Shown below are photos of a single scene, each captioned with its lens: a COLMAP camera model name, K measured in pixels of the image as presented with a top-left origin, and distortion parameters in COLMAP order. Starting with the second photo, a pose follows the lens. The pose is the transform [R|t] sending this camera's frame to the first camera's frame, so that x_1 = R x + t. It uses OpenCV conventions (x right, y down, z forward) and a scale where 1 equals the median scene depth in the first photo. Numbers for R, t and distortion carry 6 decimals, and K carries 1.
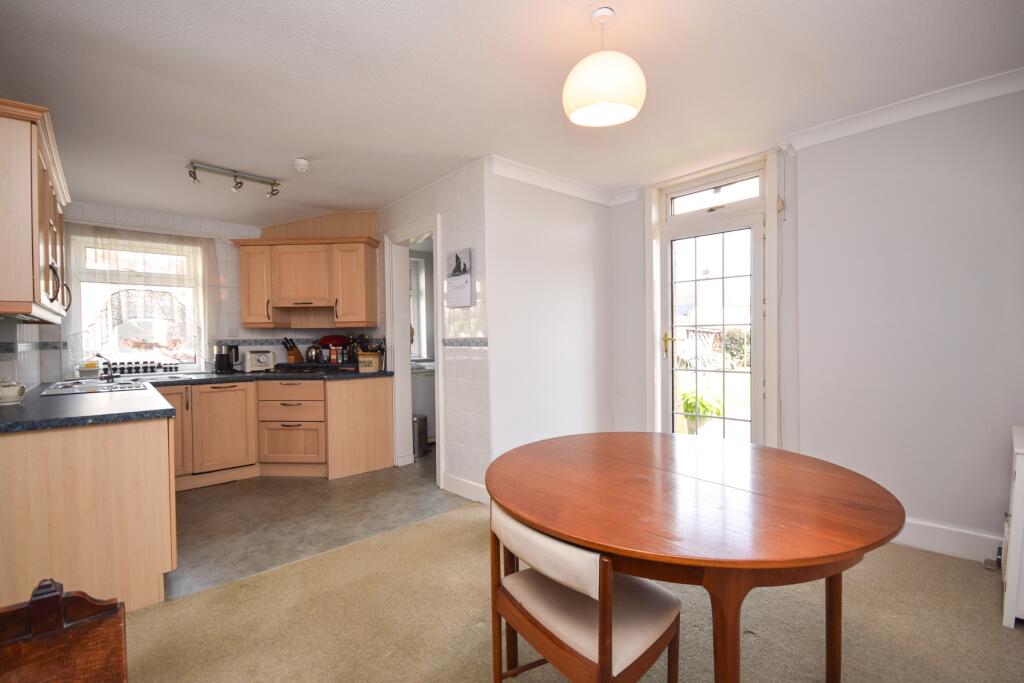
lens RADIAL K [[450.4, 0, 508.5], [0, 450.4, 348.1], [0, 0, 1]] dist [0.000866, -0.000844]
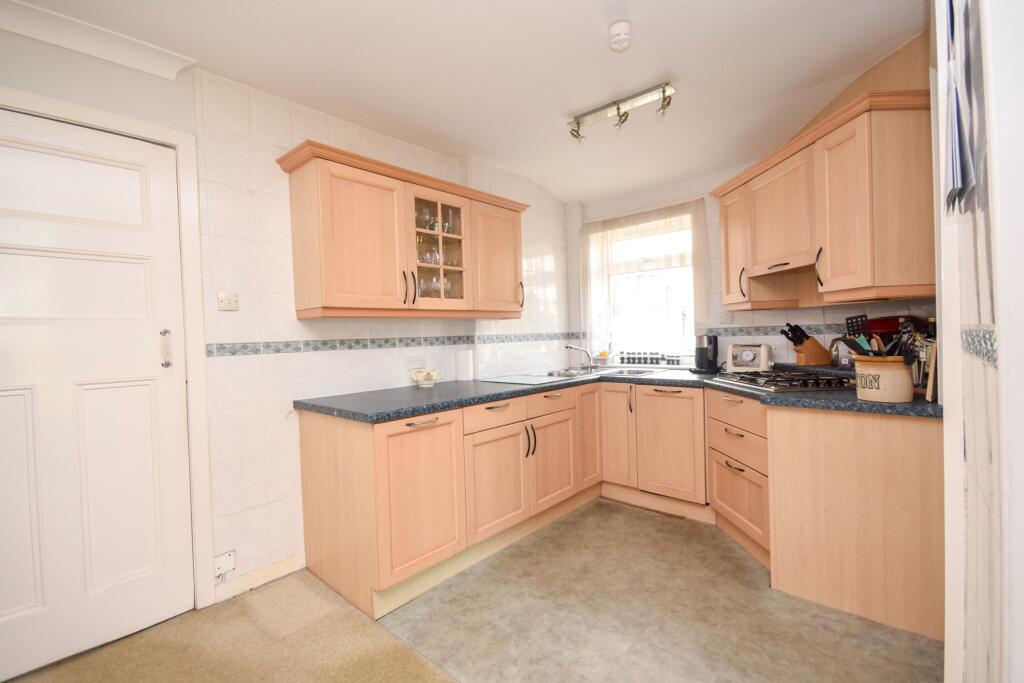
lens RADIAL K [[450.4, 0, 512.2], [0, 450.4, 344.8], [0, 0, 1]] dist [0.000866, -0.000844]
pose [[0.113117, 0.031663, -0.993077, 0.092081], [0.007499, 0.999436, 0.032720, -0.018372], [0.993553, -0.011149, 0.112816, 0.598714]]
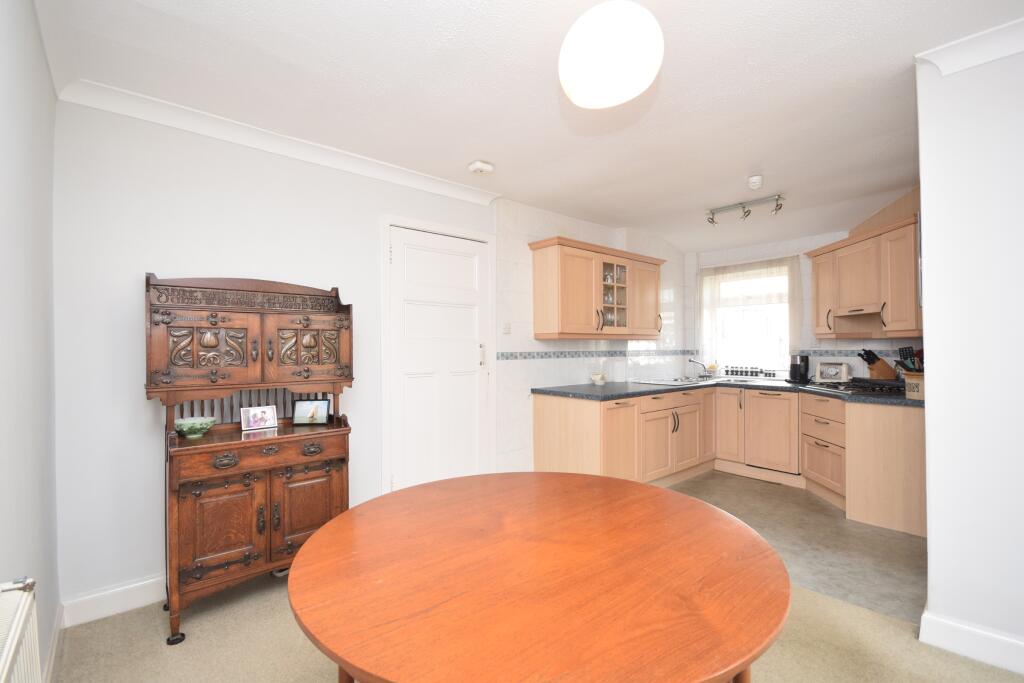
lens RADIAL K [[450.4, 0, 509.0], [0, 450.4, 347.9], [0, 0, 1]] dist [0.000866, -0.000844]
pose [[-0.024965, 0.014785, -0.999579, 0.438250], [-0.017519, 0.999731, 0.015224, -0.028792], [0.999535, 0.017892, -0.024700, 0.359928]]
